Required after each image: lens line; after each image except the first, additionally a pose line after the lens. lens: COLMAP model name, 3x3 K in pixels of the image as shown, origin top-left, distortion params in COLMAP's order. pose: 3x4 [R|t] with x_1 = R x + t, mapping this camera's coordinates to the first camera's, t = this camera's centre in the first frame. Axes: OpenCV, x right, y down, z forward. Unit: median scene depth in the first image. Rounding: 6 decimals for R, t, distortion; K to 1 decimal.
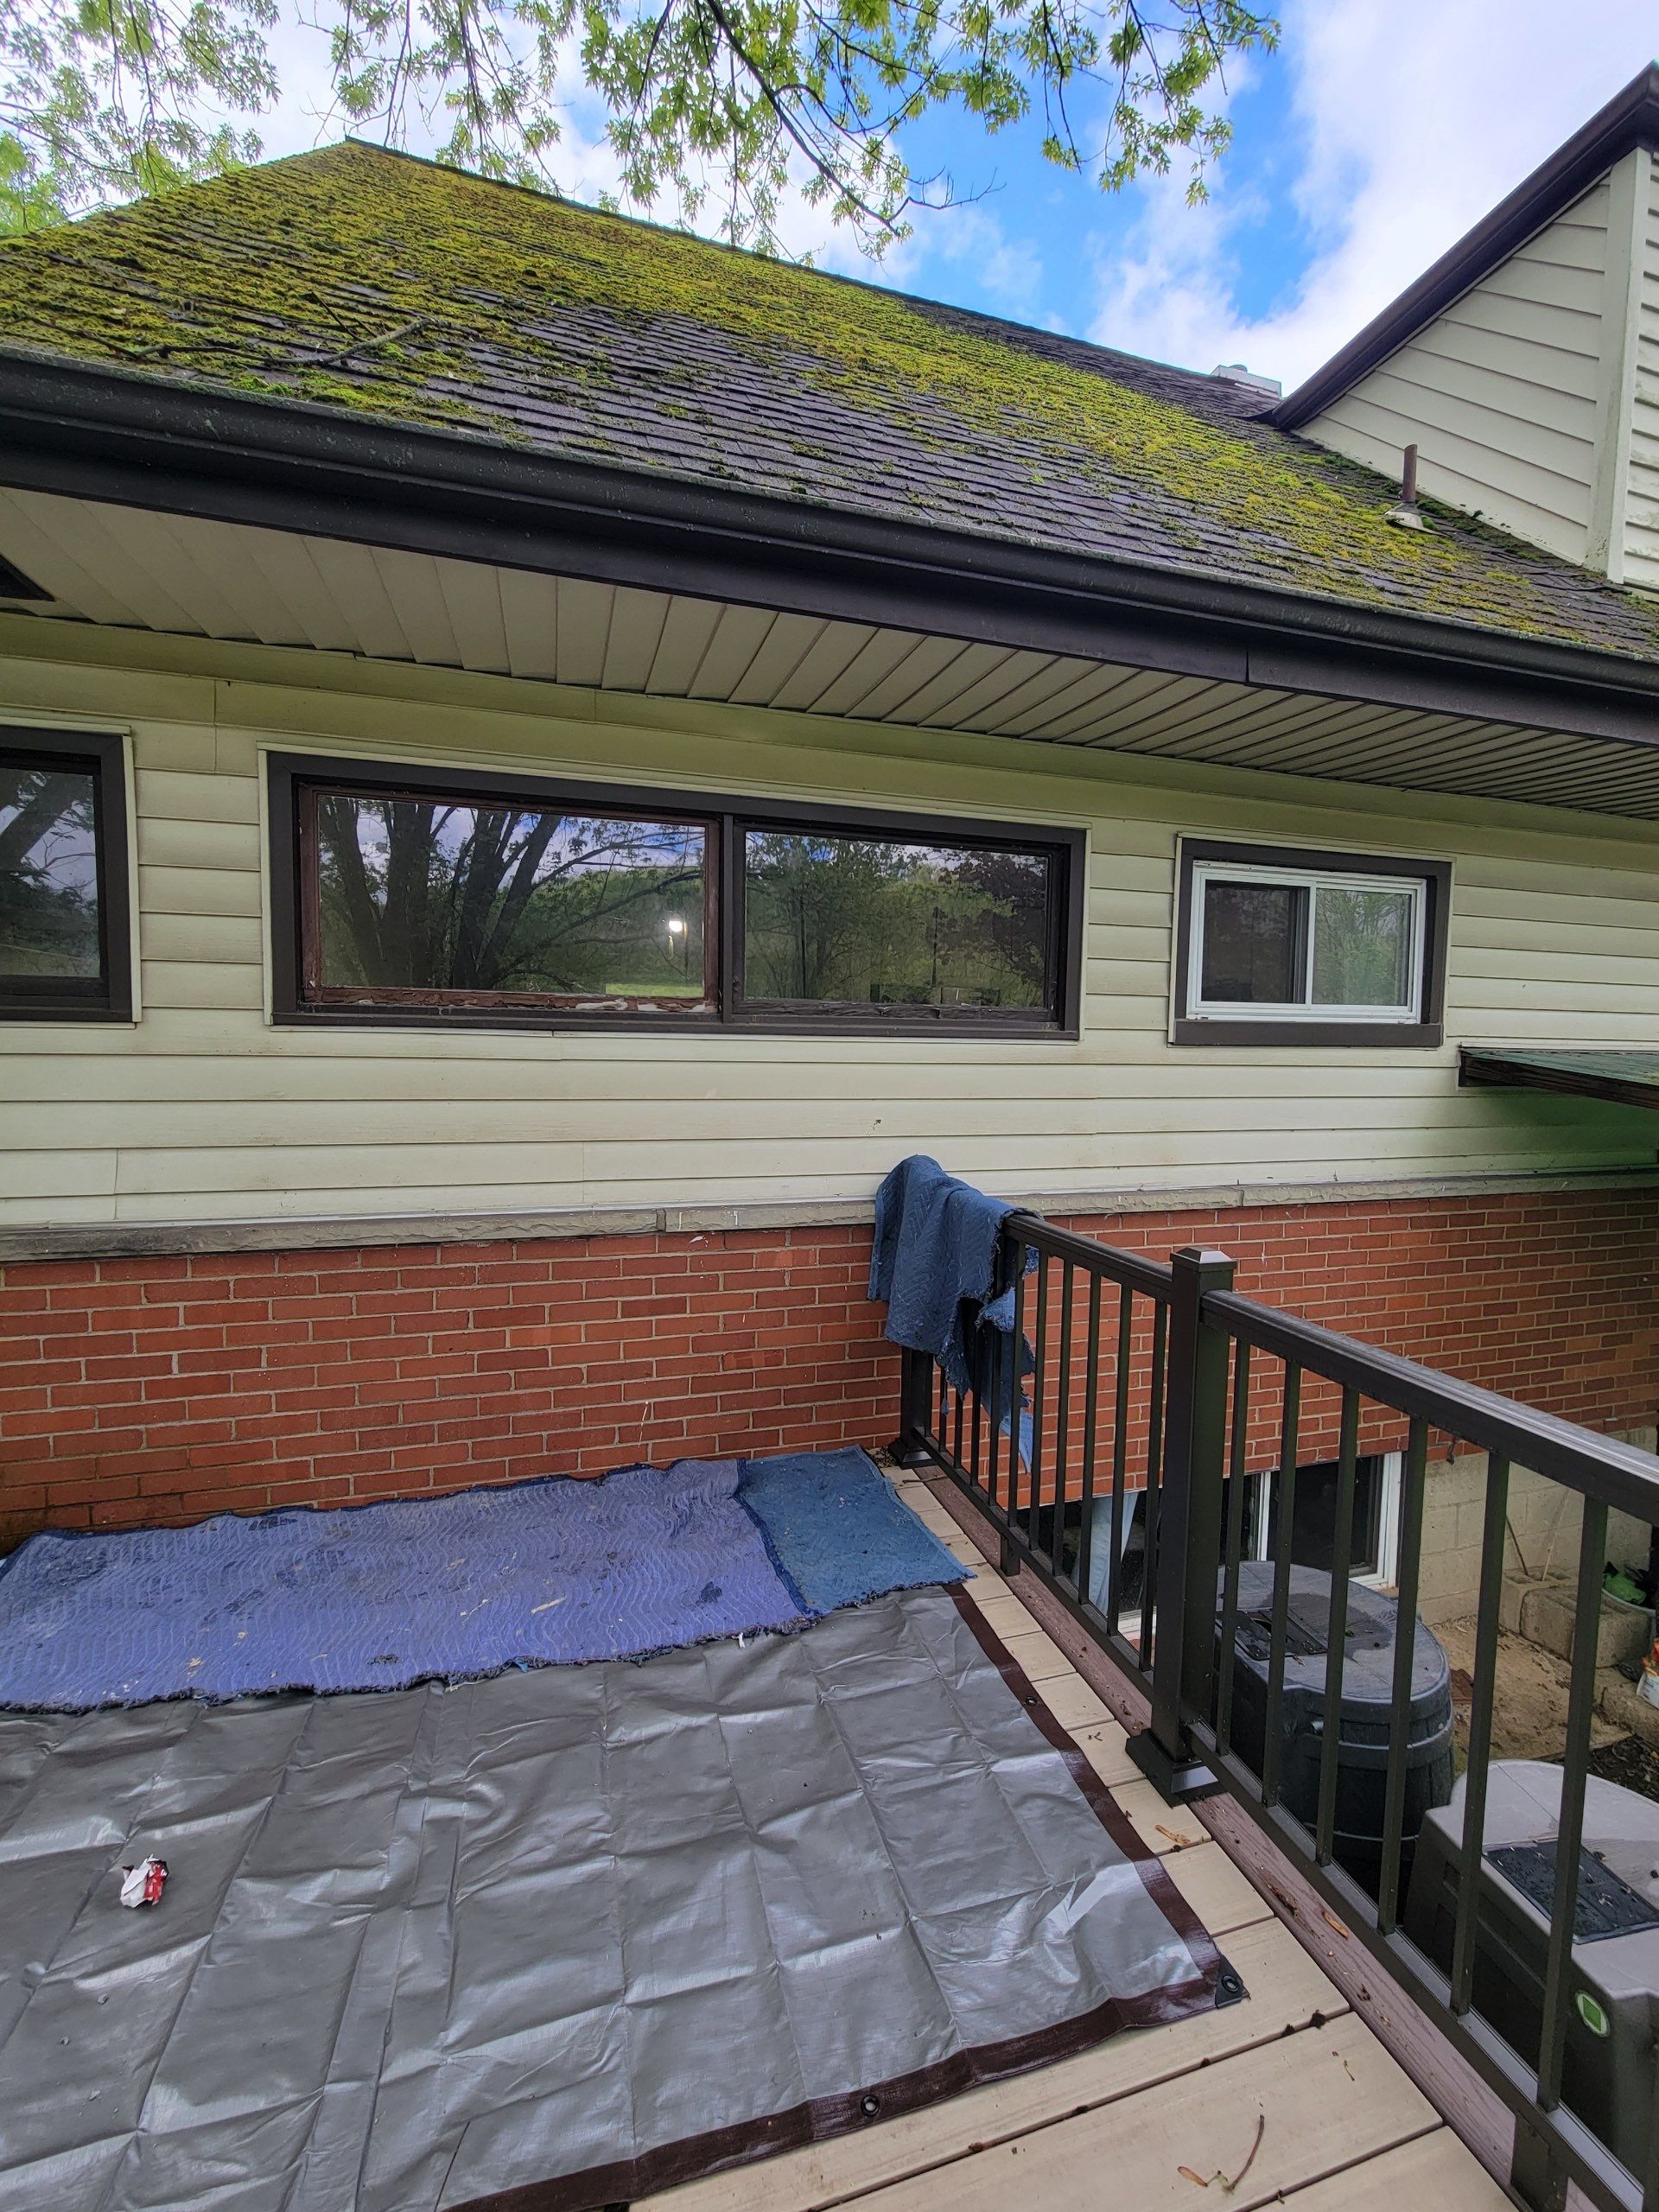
lens RADIAL K [[903.0, 0, 826.0], [0, 903.0, 1097.6], [0, 0, 1]] dist [-0.003425, 0.000890]
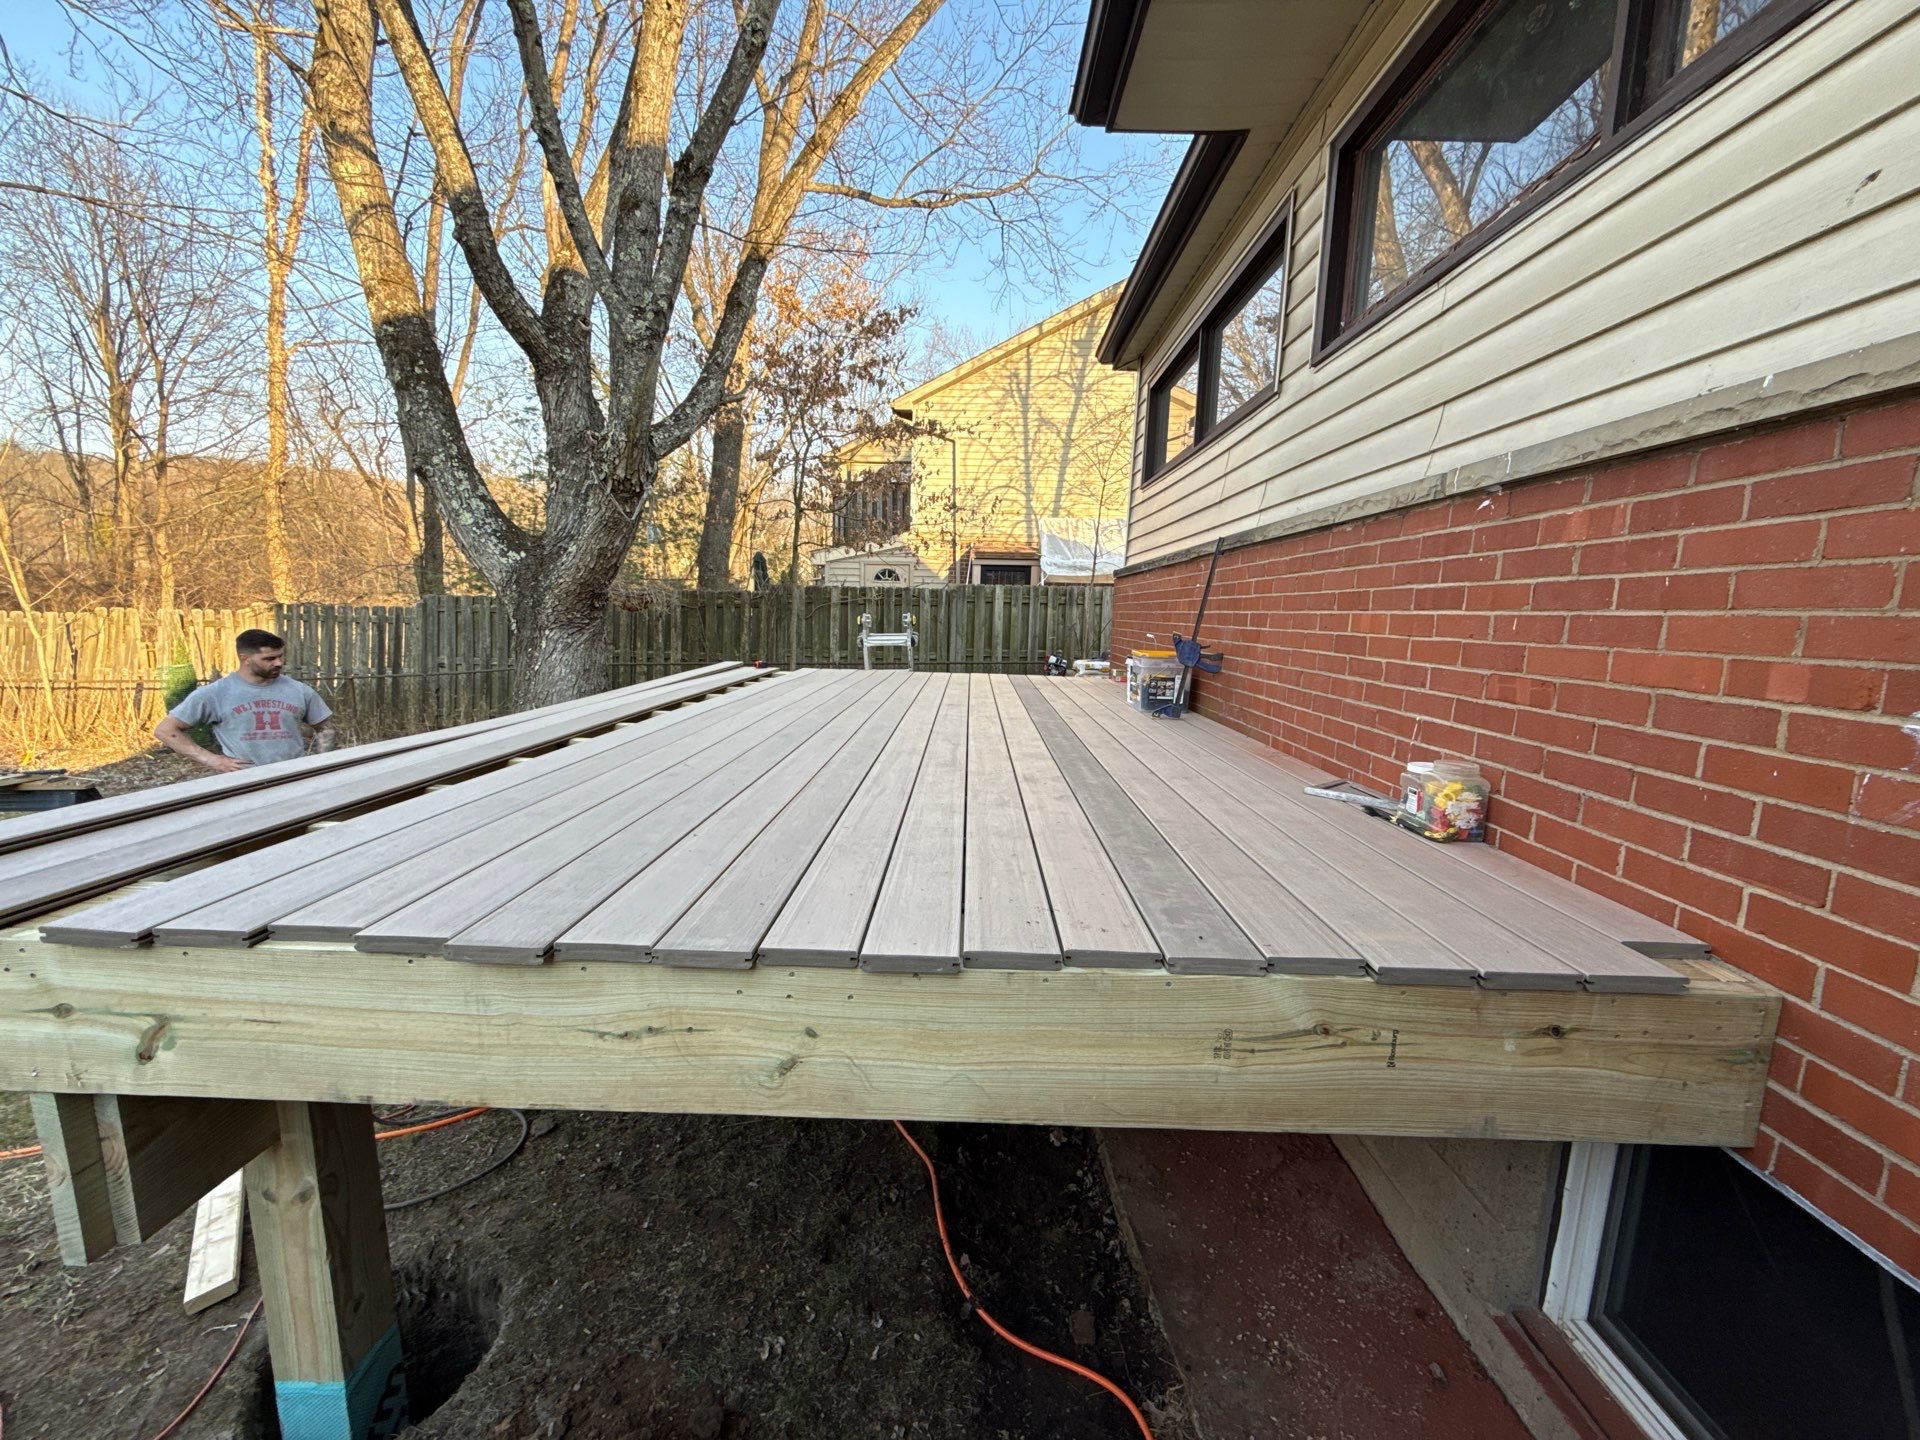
lens RADIAL K [[764.5, 0, 952.2], [0, 764.5, 722.2], [0, 0, 1]] dist [-0.005031, -0.000858]
pose [[-0.313186, 0.115963, -0.942585, 0.567140], [-0.074048, 0.986514, 0.145970, 0.264492], [0.946801, 0.115512, -0.300376, 0.788206]]
